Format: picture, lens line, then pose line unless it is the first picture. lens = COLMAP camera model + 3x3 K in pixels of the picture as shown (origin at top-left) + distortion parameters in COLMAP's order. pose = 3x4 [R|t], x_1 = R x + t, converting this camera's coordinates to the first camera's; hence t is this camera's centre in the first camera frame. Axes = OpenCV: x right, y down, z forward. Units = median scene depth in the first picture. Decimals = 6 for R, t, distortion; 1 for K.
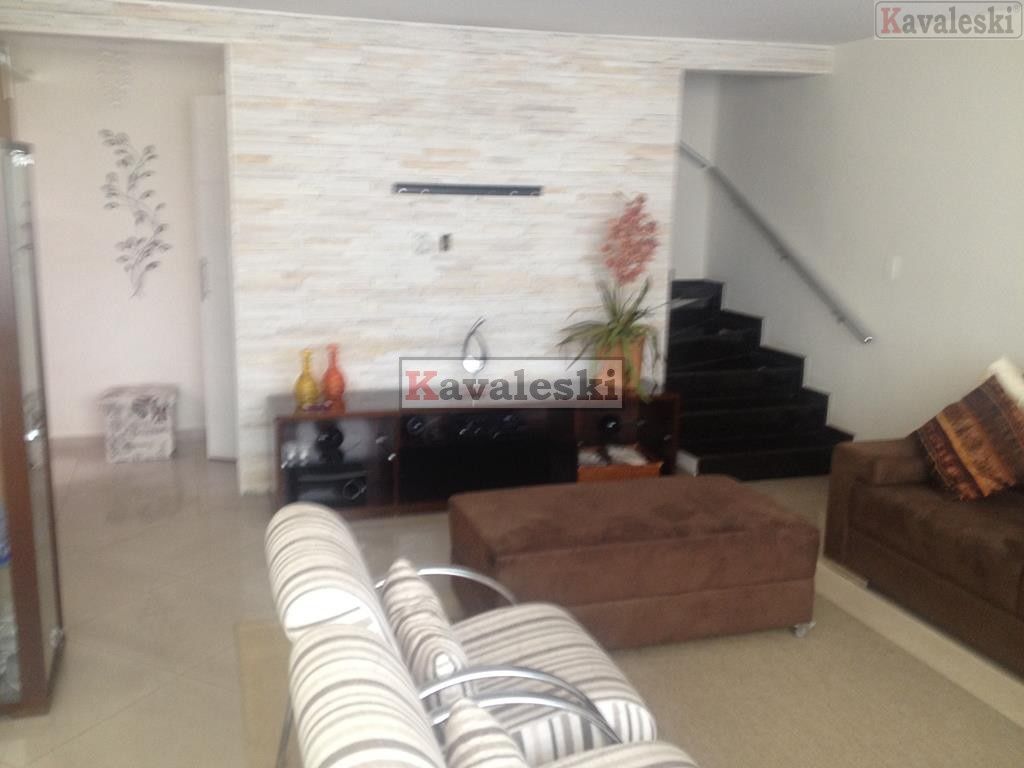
lens RADIAL K [[961.1, 0, 509.8], [0, 961.1, 364.2], [0, 0, 1]] dist [0.146081, -0.287737]
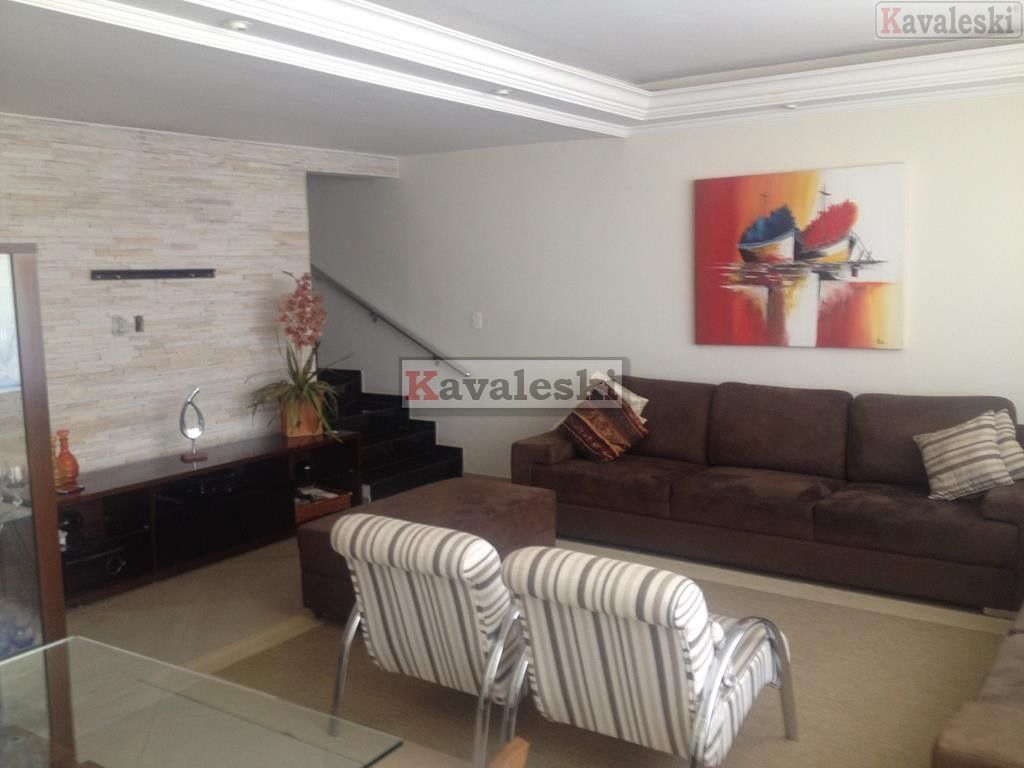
lens RADIAL K [[961.1, 0, 509.8], [0, 961.1, 364.2], [0, 0, 1]] dist [0.146081, -0.287737]
pose [[0.789333, -0.094979, 0.606574, -0.401278], [0.139306, 0.989901, -0.026276, 0.003371], [-0.597952, 0.105240, 0.794593, -0.096067]]
